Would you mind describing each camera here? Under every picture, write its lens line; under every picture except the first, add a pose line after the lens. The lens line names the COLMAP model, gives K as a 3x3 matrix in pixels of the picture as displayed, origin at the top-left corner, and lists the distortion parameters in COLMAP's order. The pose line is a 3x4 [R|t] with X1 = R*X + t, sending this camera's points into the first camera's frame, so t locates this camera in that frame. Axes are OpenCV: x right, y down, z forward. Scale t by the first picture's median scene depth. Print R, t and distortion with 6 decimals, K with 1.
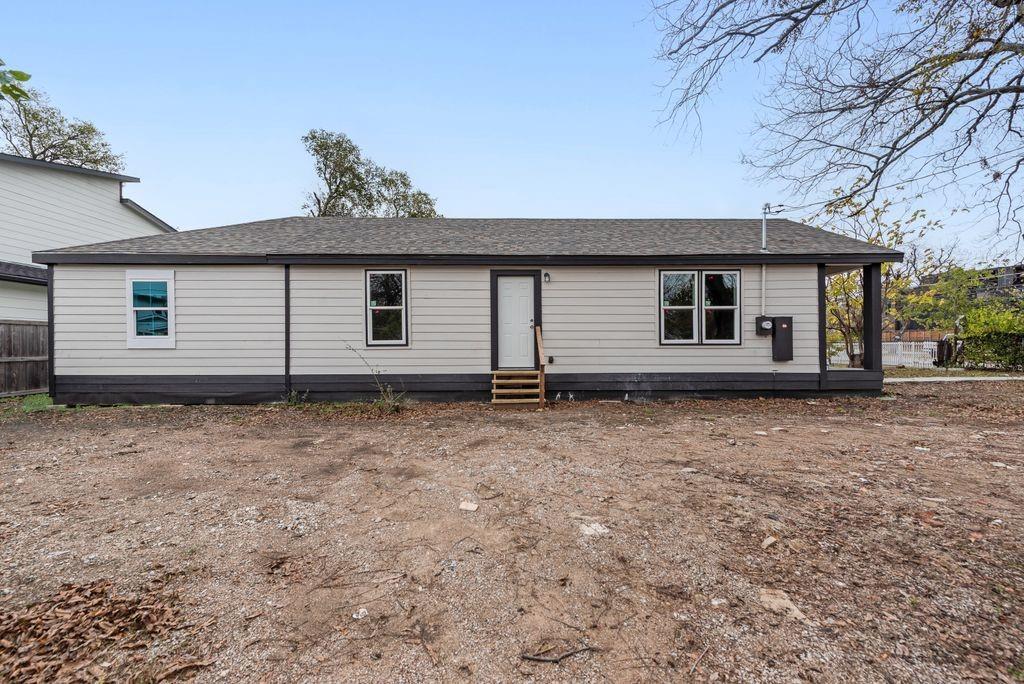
lens RADIAL K [[400.3, 0, 506.8], [0, 400.3, 344.0], [0, 0, 1]] dist [0.015625, -0.007879]
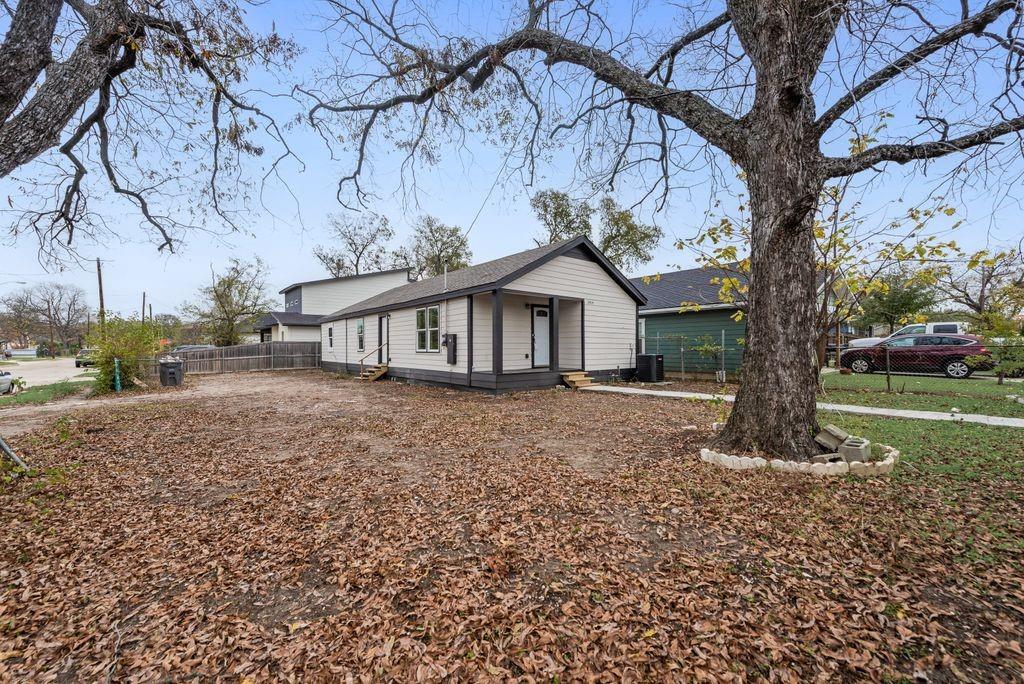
lens RADIAL K [[400.3, 0, 506.8], [0, 400.3, 344.0], [0, 0, 1]] dist [0.015625, -0.007879]
pose [[0.648455, -0.004007, -0.761243, 2.003840], [-0.002702, 0.999968, -0.007565, -0.021638], [0.761249, 0.006962, 0.648423, 0.204670]]
